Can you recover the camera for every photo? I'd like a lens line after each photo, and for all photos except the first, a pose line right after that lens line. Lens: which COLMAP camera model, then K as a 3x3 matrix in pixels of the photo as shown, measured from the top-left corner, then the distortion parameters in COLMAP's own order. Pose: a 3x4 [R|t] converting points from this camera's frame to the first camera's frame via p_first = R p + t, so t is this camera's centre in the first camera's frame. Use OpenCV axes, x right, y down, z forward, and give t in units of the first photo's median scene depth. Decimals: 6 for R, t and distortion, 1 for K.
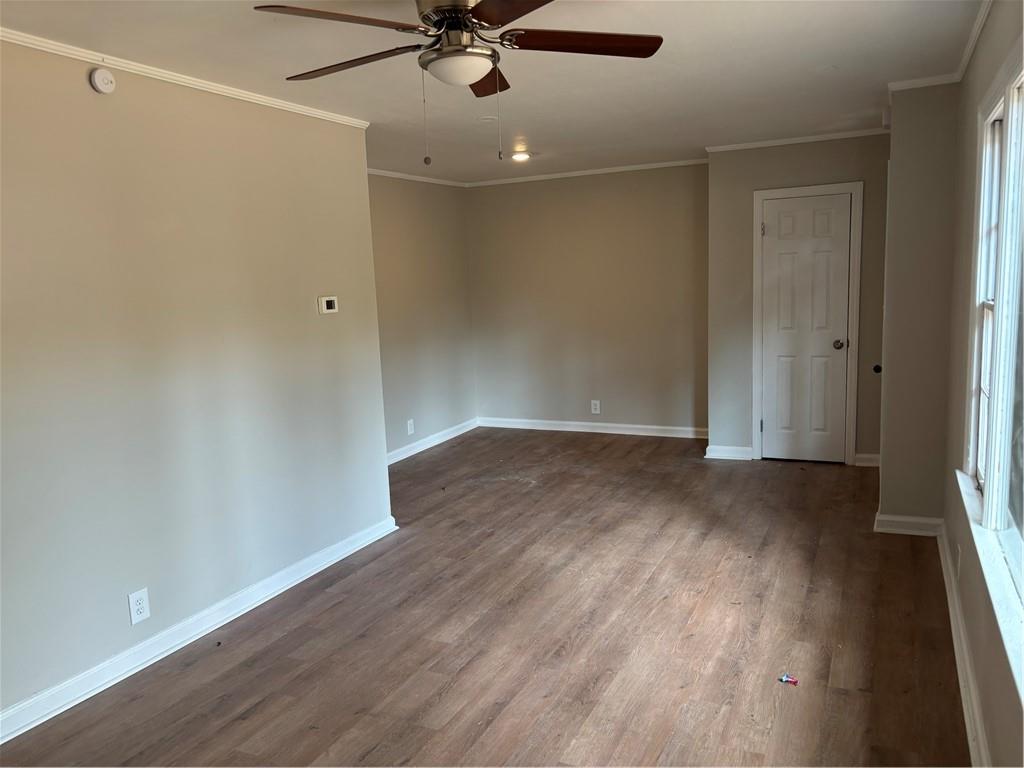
lens RADIAL K [[785.9, 0, 512.0], [0, 785.9, 384.0], [0, 0, 1]] dist [0.063052, -0.008498]
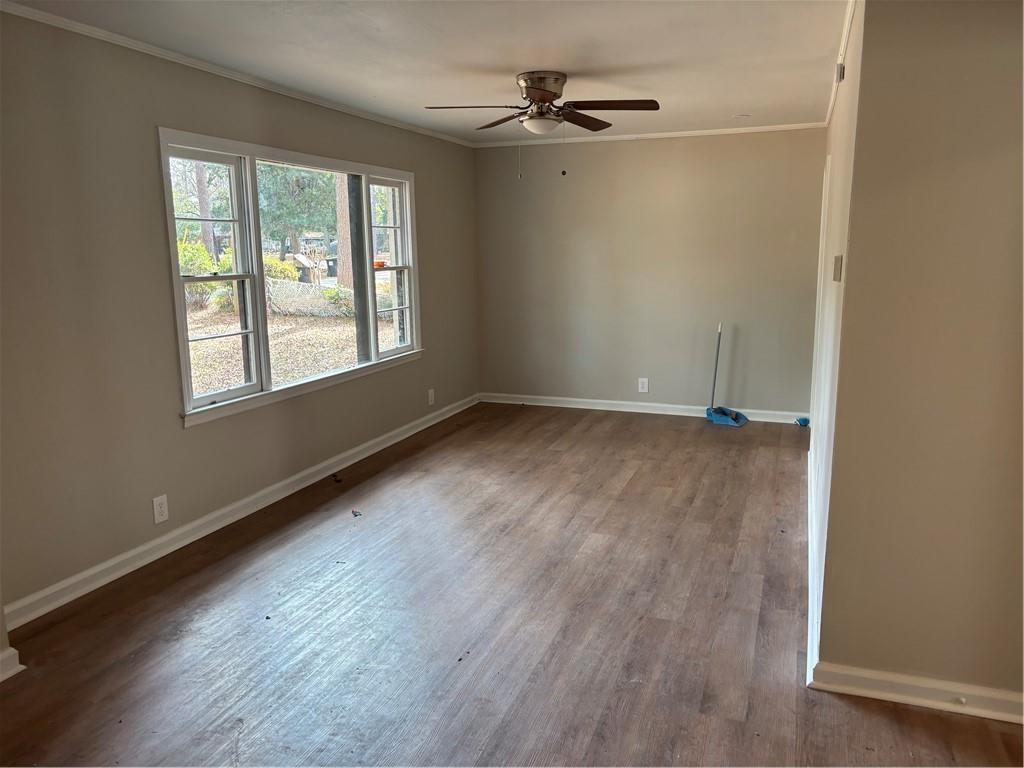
lens RADIAL K [[785.9, 0, 512.0], [0, 785.9, 384.0], [0, 0, 1]] dist [0.063052, -0.008498]
pose [[-0.994184, 0.065256, -0.085675, 0.125041], [0.035818, 0.950585, 0.308391, -0.258425], [0.101566, 0.303529, -0.947394, 1.879109]]
